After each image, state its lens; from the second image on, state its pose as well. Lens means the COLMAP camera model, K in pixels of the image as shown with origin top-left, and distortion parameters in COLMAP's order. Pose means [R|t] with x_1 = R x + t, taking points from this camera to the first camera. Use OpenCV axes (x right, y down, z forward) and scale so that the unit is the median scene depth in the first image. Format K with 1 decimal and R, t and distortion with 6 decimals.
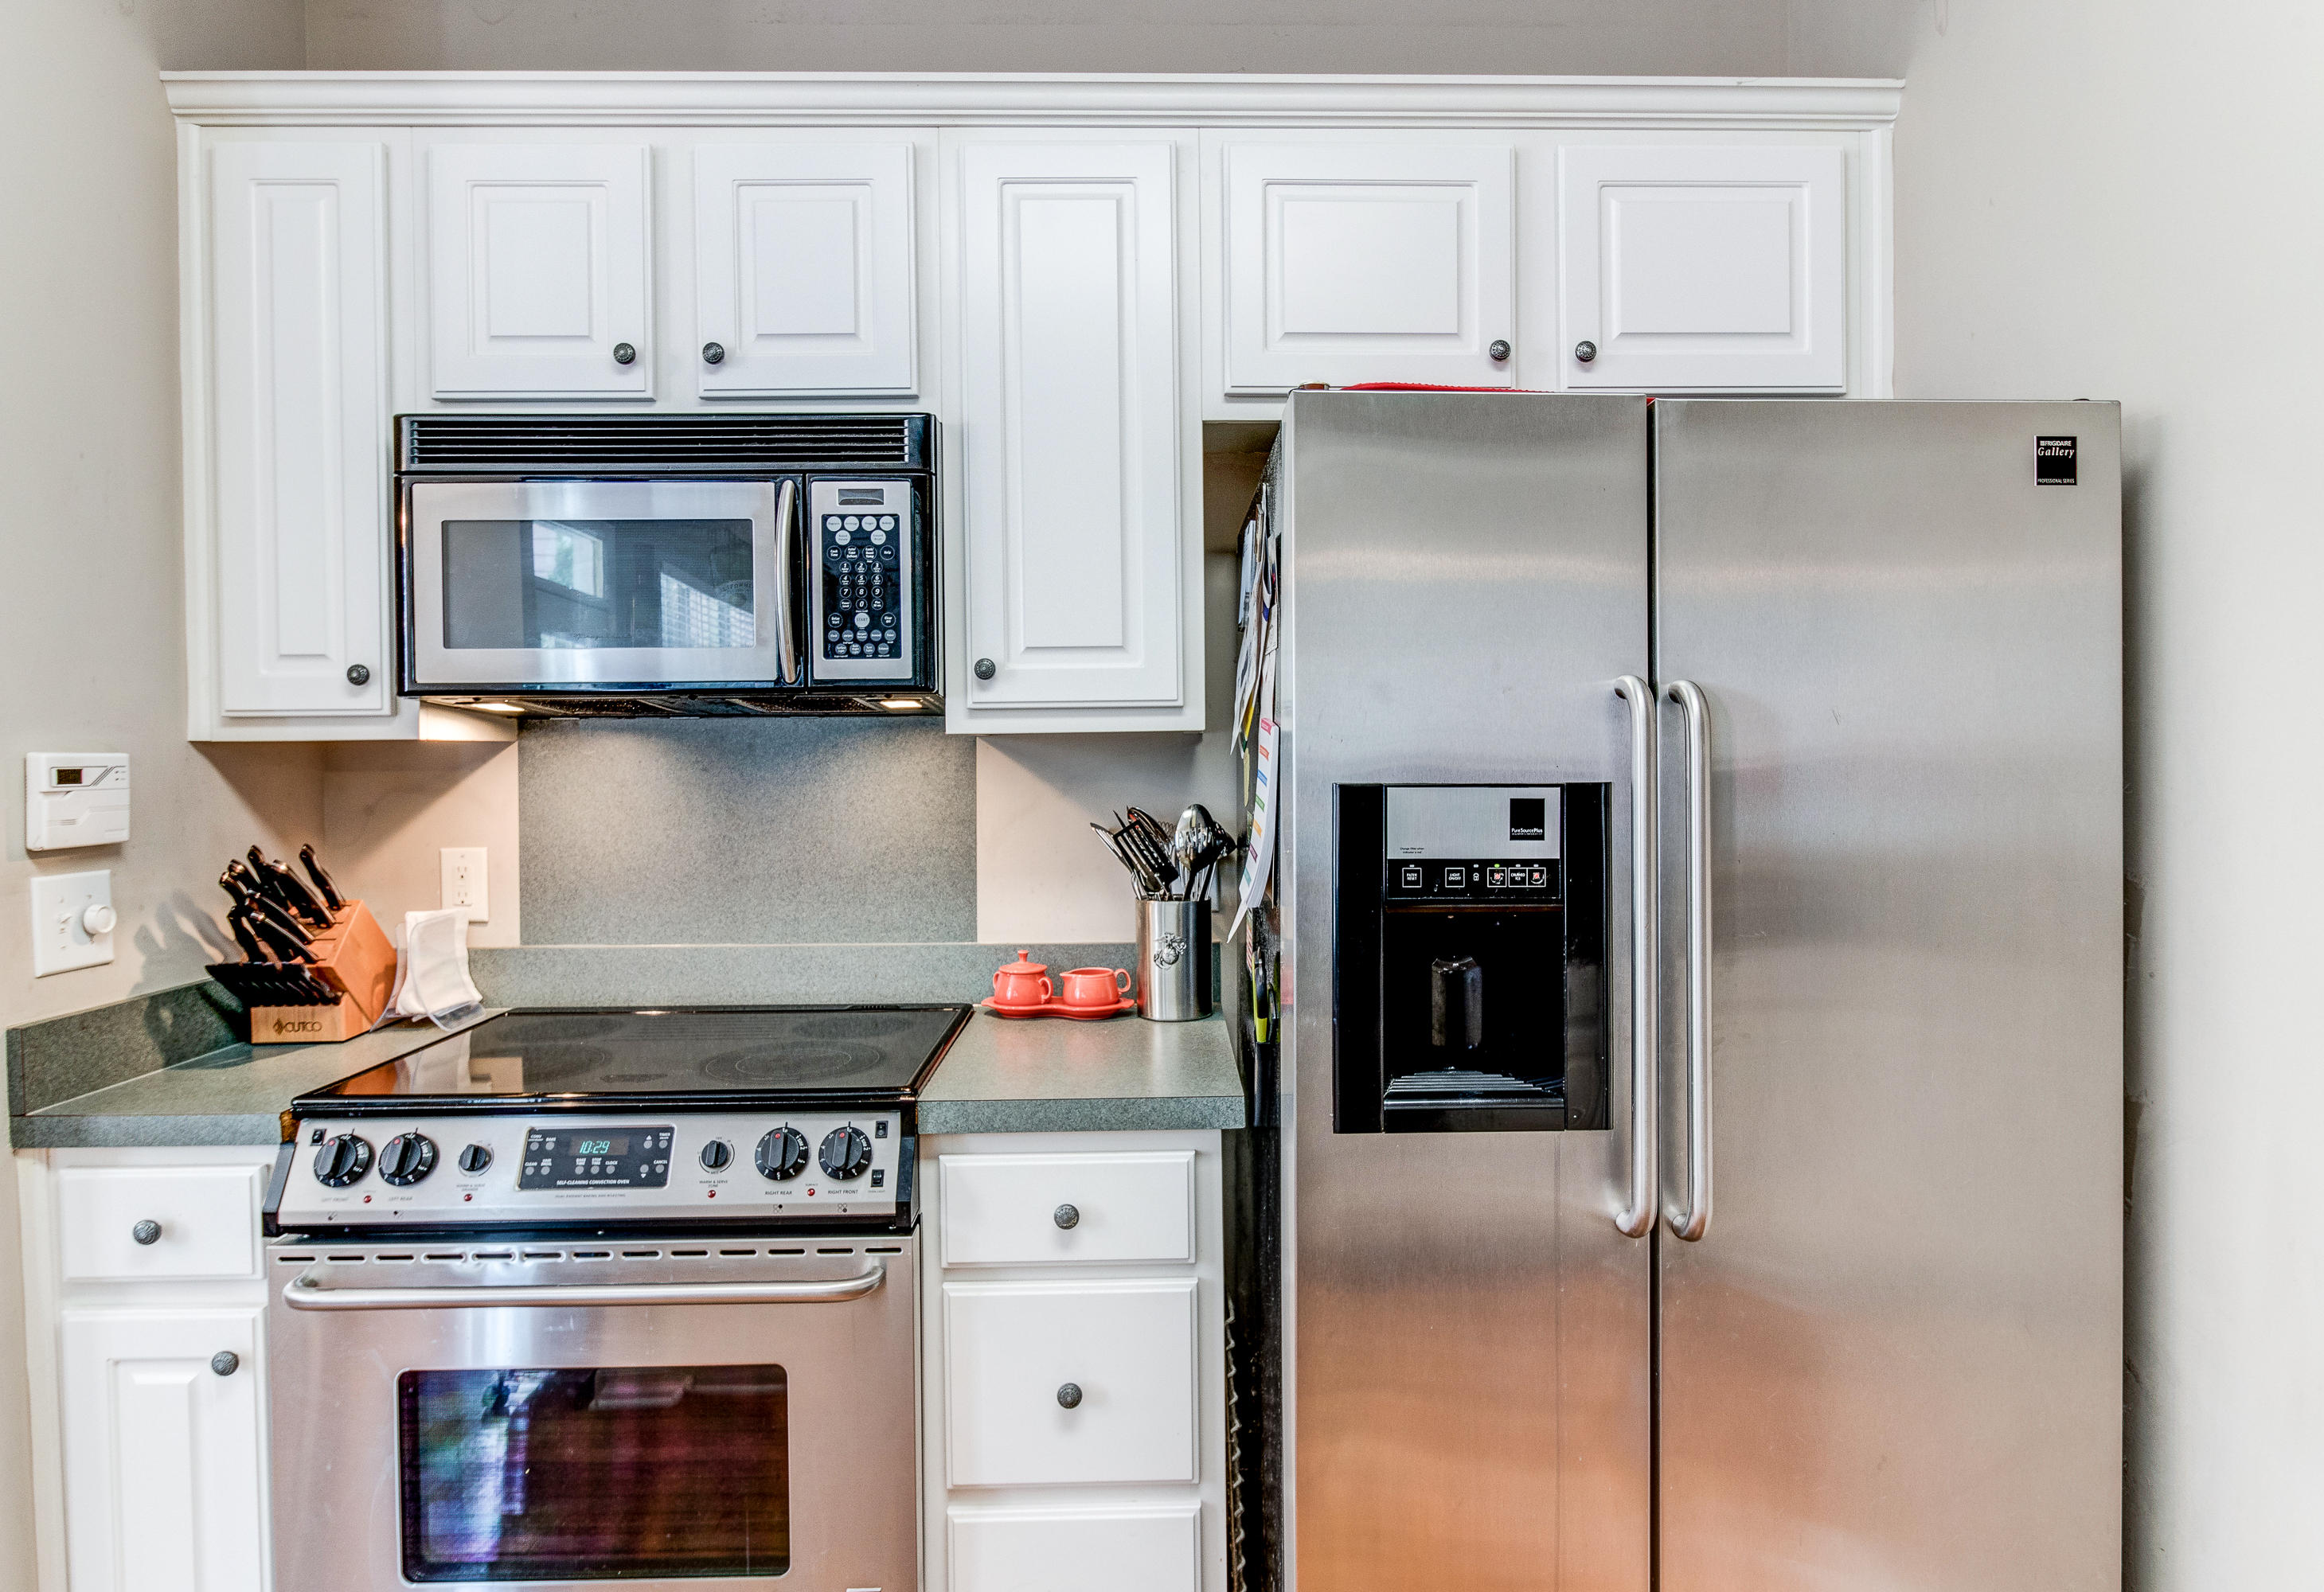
lens RADIAL K [[1318.9, 0, 1176.1], [0, 1318.9, 776.7], [0, 0, 1]] dist [-0.007191, 0.001666]
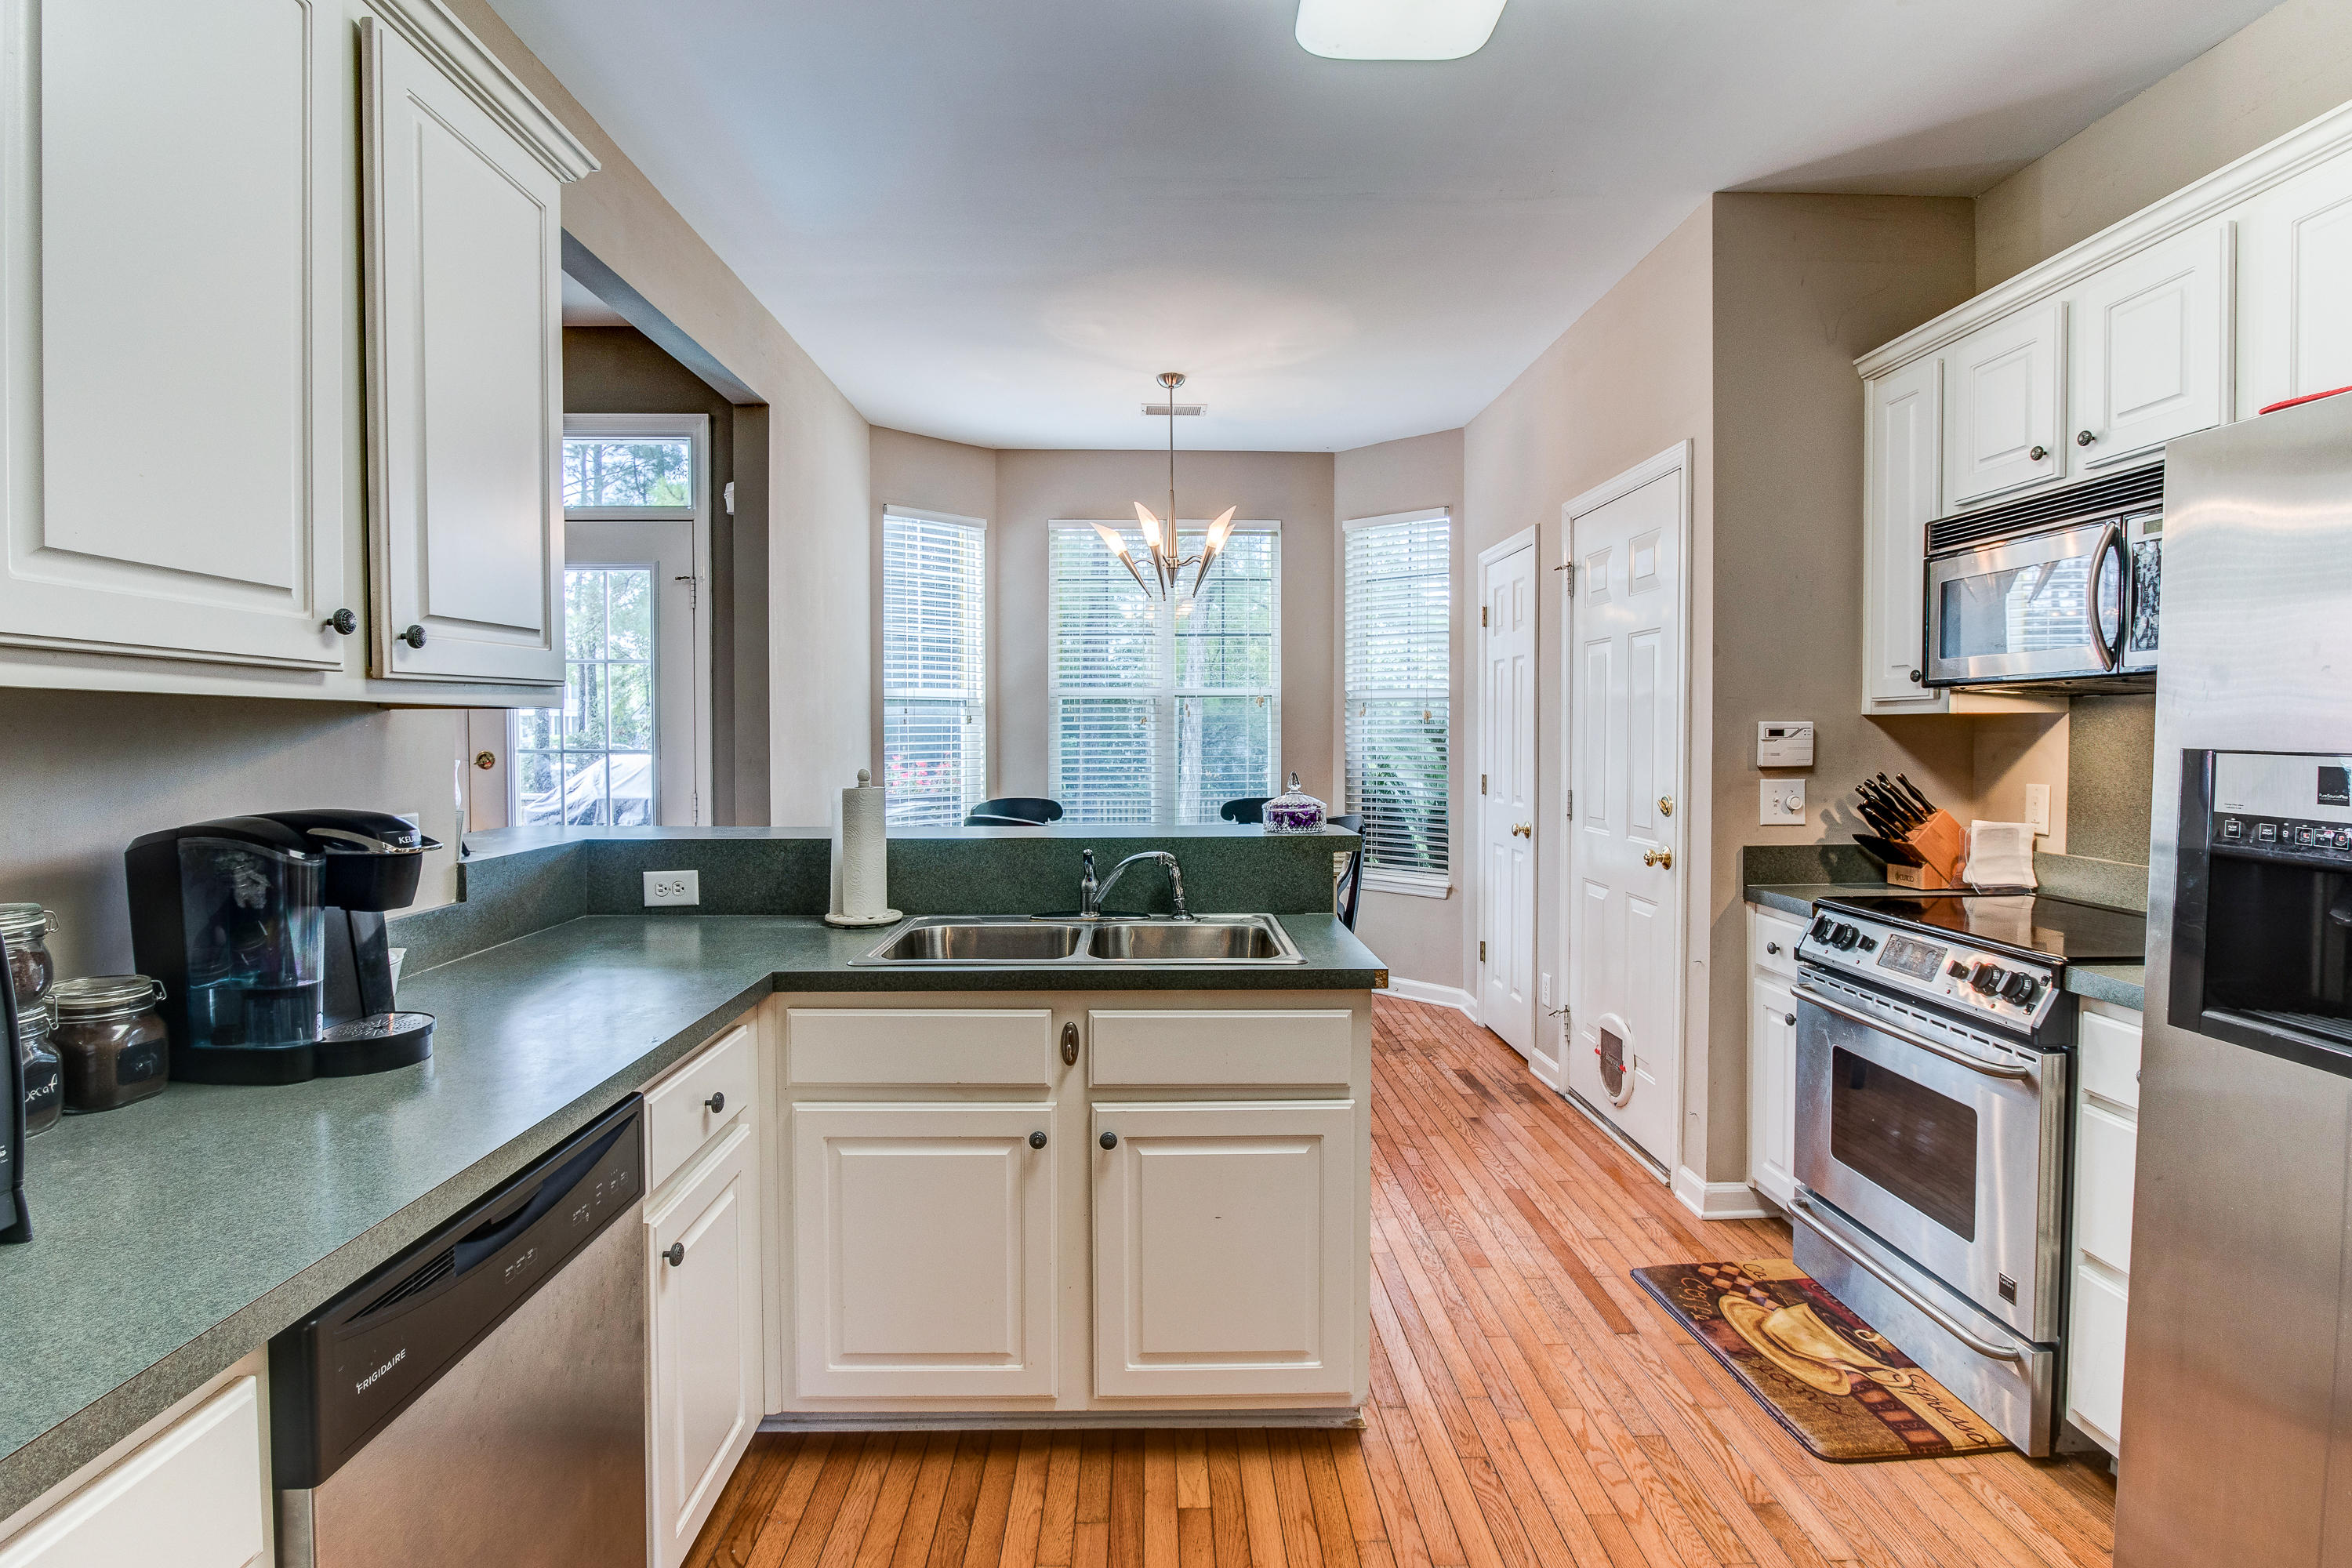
lens RADIAL K [[1159.0, 0, 1164.6], [0, 1159.0, 765.7], [0, 0, 1]] dist [-0.010274, 0.000461]
pose [[-0.006839, 0.038769, -0.999225, 0.912497], [-0.009448, 0.999201, 0.038833, -0.009313], [0.999932, 0.009706, -0.006467, 0.024478]]
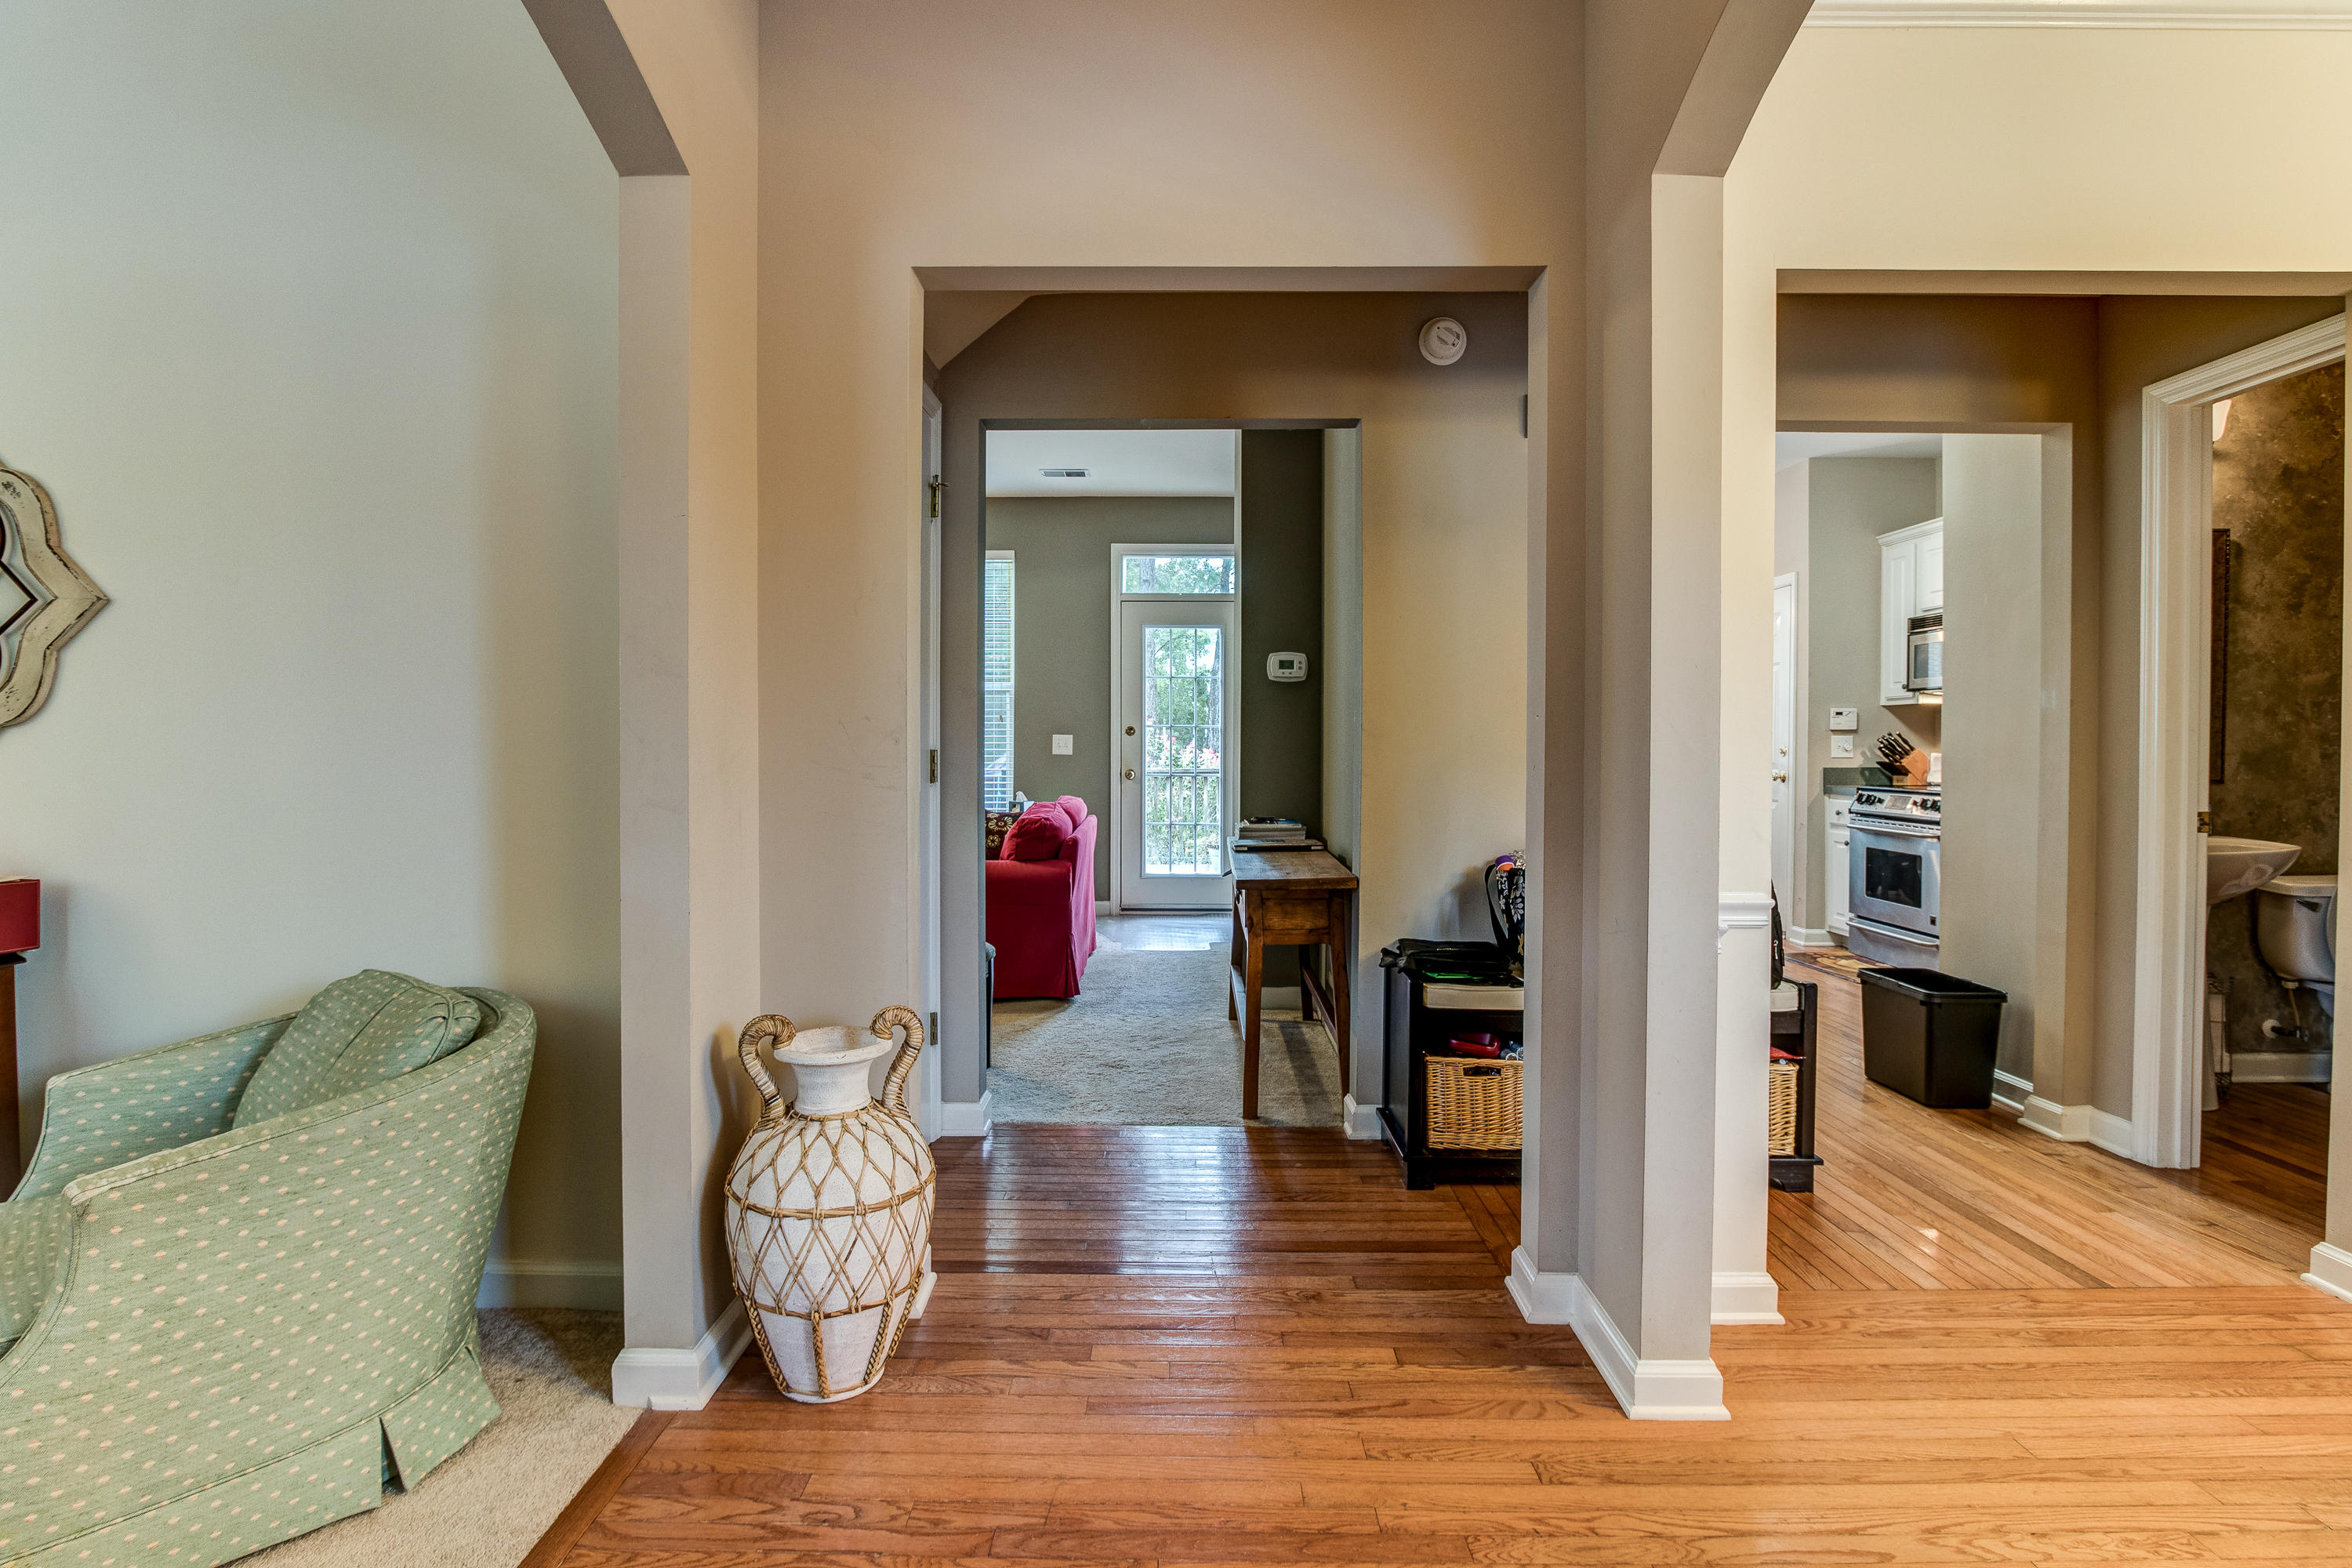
lens RADIAL K [[1159.0, 0, 1160.9], [0, 1159.0, 765.9], [0, 0, 1]] dist [-0.010274, 0.000461]
pose [[-0.040781, 0.026724, -0.998811, 2.821787], [-0.014063, 0.999528, 0.027317, 0.090477], [0.999069, 0.015161, -0.040386, -1.013750]]
